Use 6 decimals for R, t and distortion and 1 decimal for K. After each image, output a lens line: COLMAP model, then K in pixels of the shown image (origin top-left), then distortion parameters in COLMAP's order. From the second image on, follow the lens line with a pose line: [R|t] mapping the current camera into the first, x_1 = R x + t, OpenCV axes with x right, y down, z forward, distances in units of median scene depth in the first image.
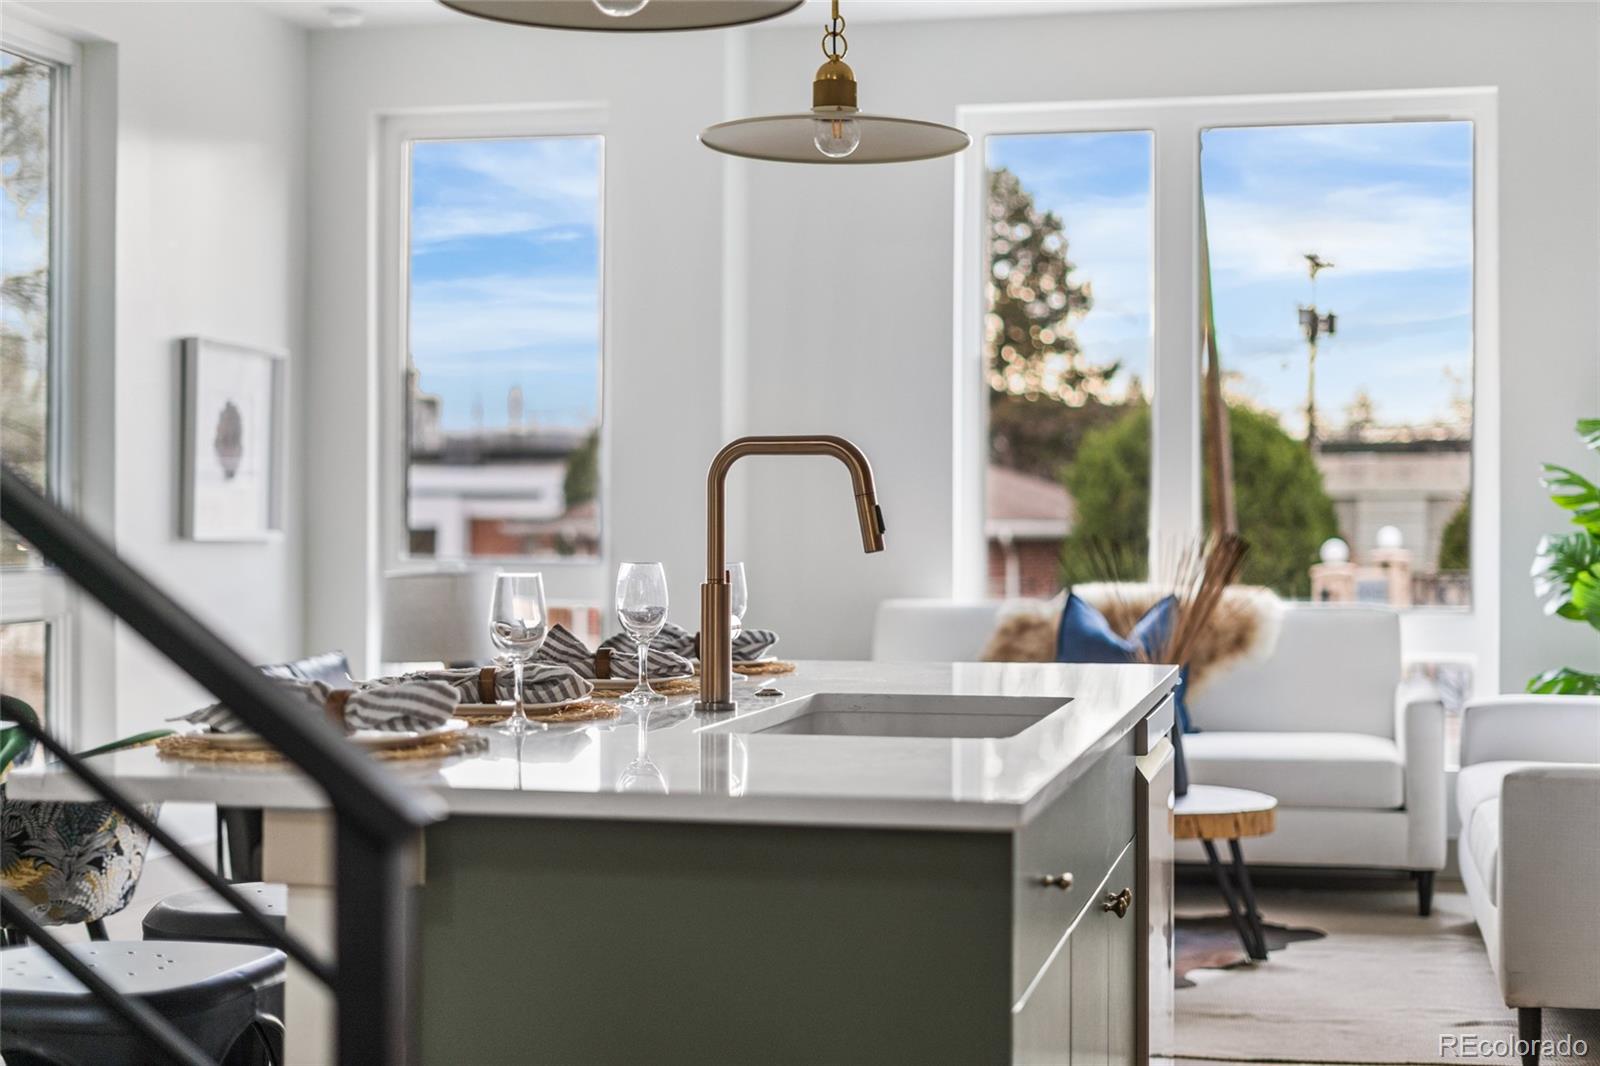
lens RADIAL K [[2385.6, 0, 788.1], [0, 2385.6, 508.3], [0, 0, 1]] dist [-0.028351, 0.000000]
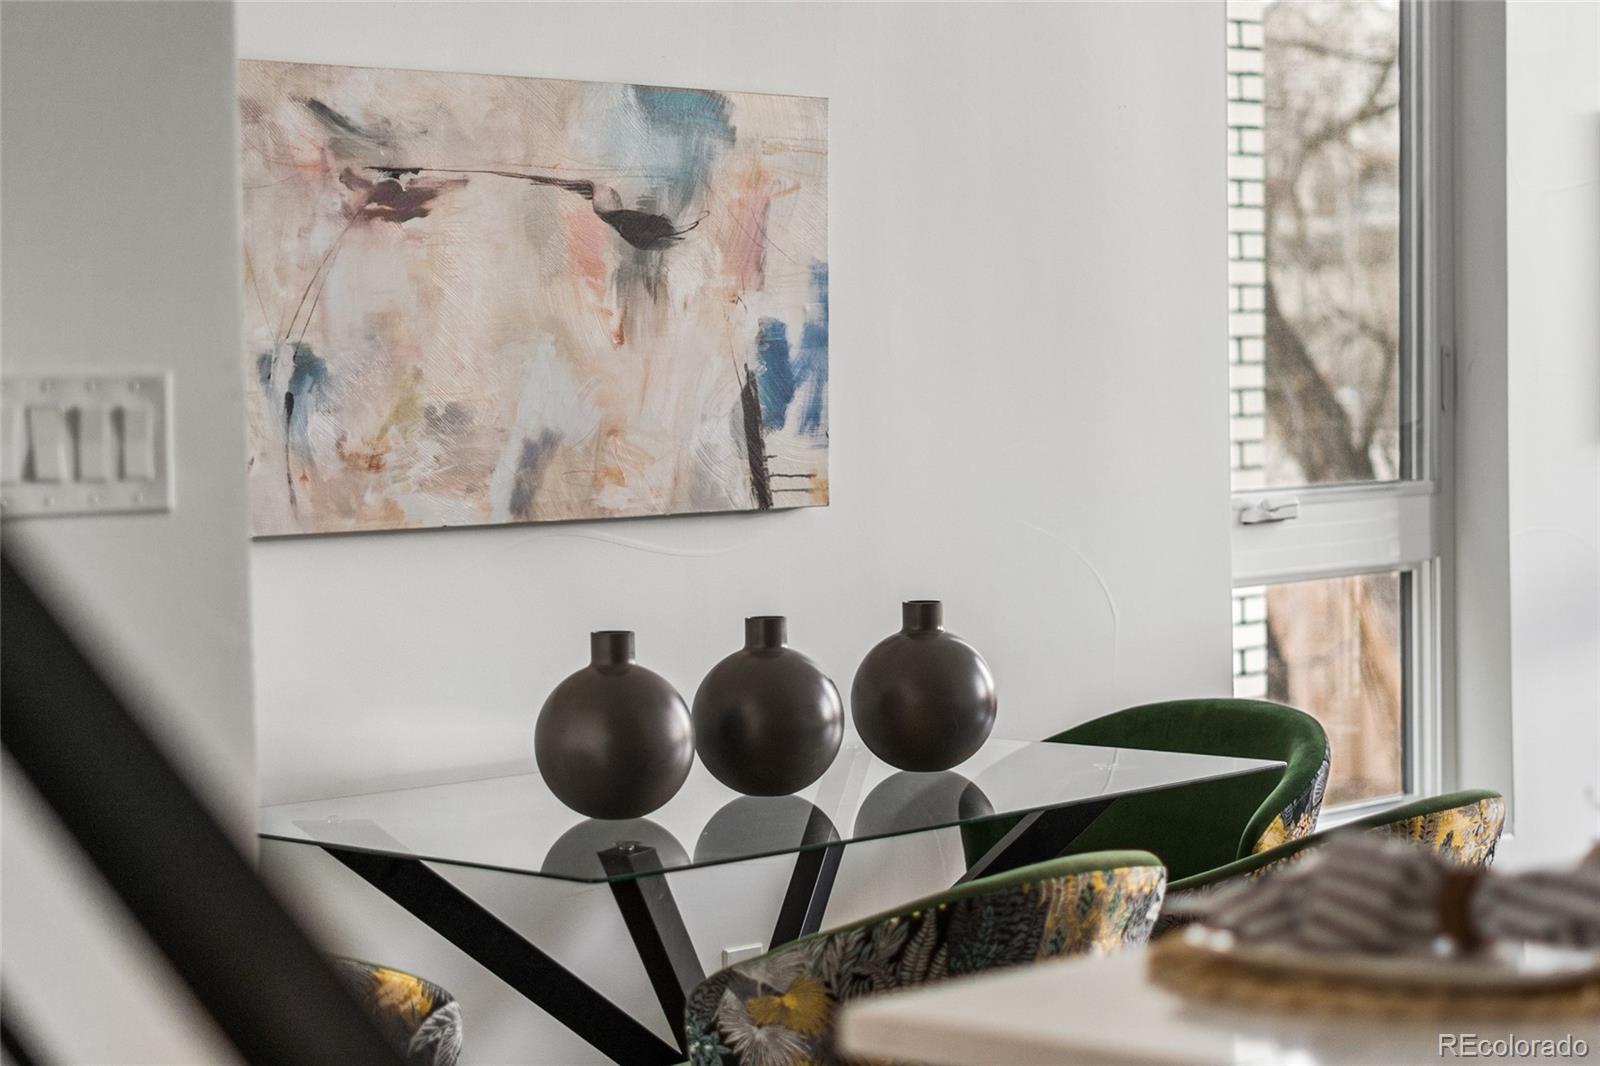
lens RADIAL K [[3670.1, 0, 801.6], [0, 3670.1, 537.8], [0, 0, 1]] dist [0.061595, 0.000000]
pose [[0.866744, 0.006702, -0.498708, 0.037521], [0.023341, 0.998269, 0.053982, -0.017936], [0.498206, -0.058429, 0.865088, 0.073546]]
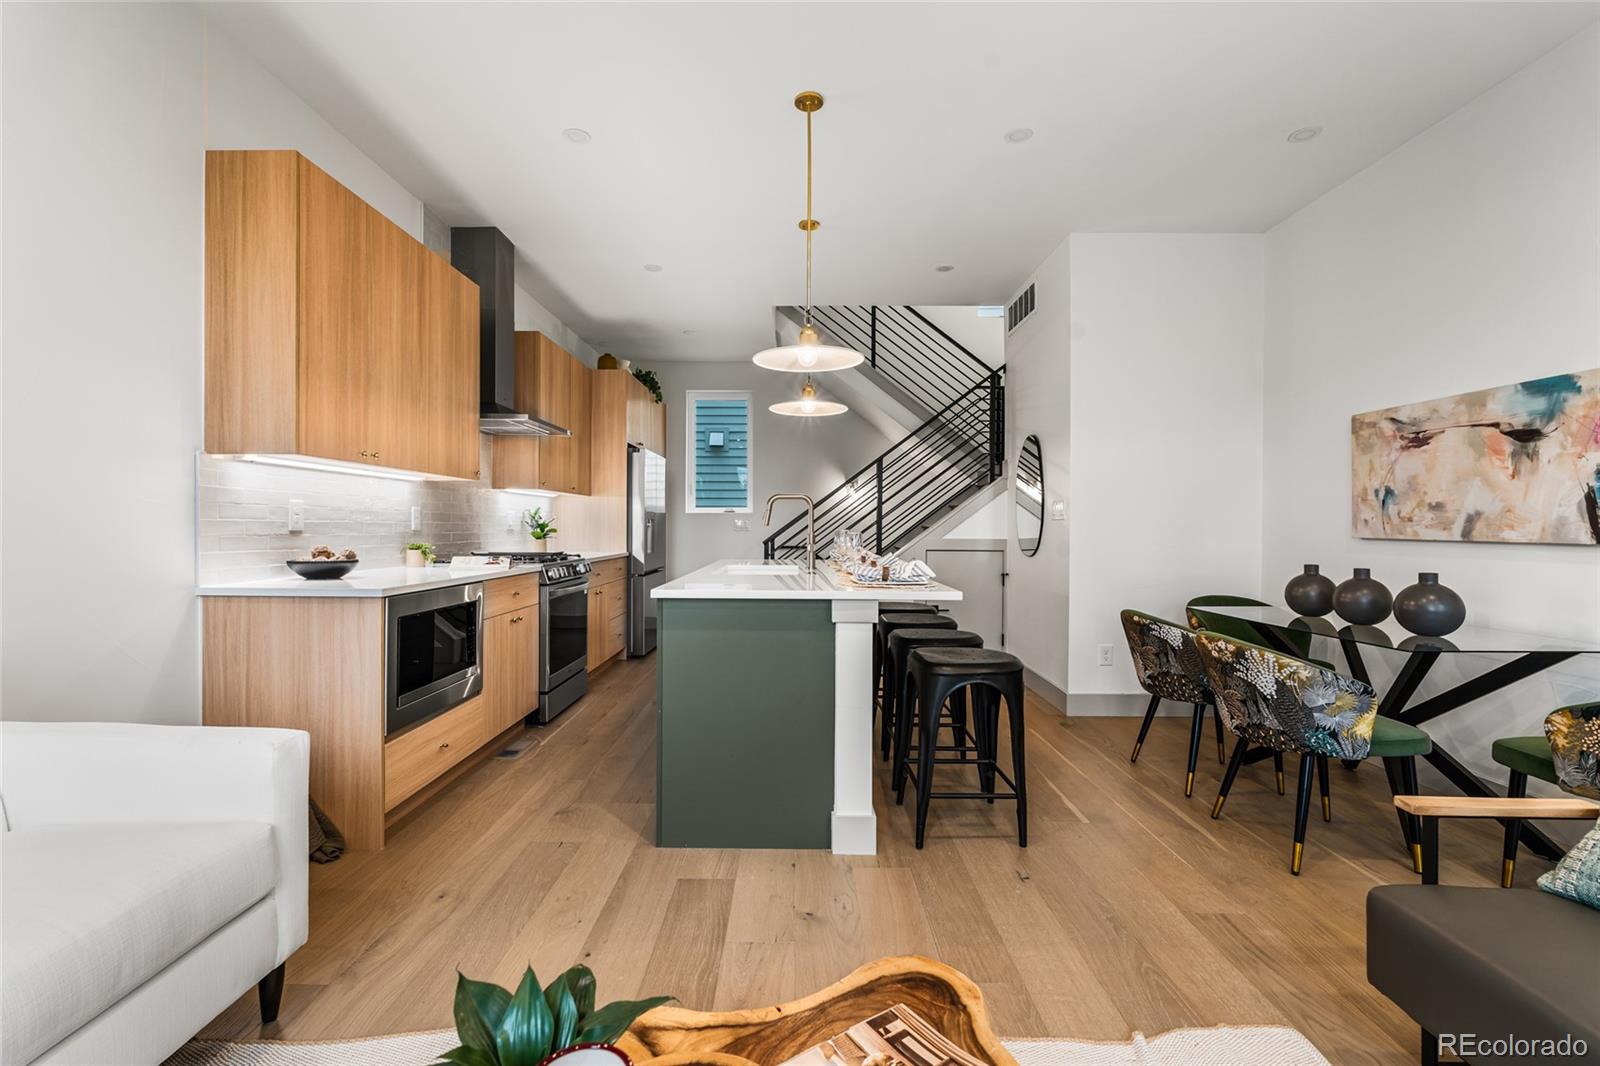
lens RADIAL K [[710.8, 0, 798.0], [0, 710.8, 526.0], [0, 0, 1]] dist [-0.003499, 0.000102]
pose [[-0.975058, -0.008239, -0.221795, 0.104073], [-0.006652, 0.999947, -0.007902, 0.012381], [0.221849, -0.006230, -0.975061, 0.948682]]
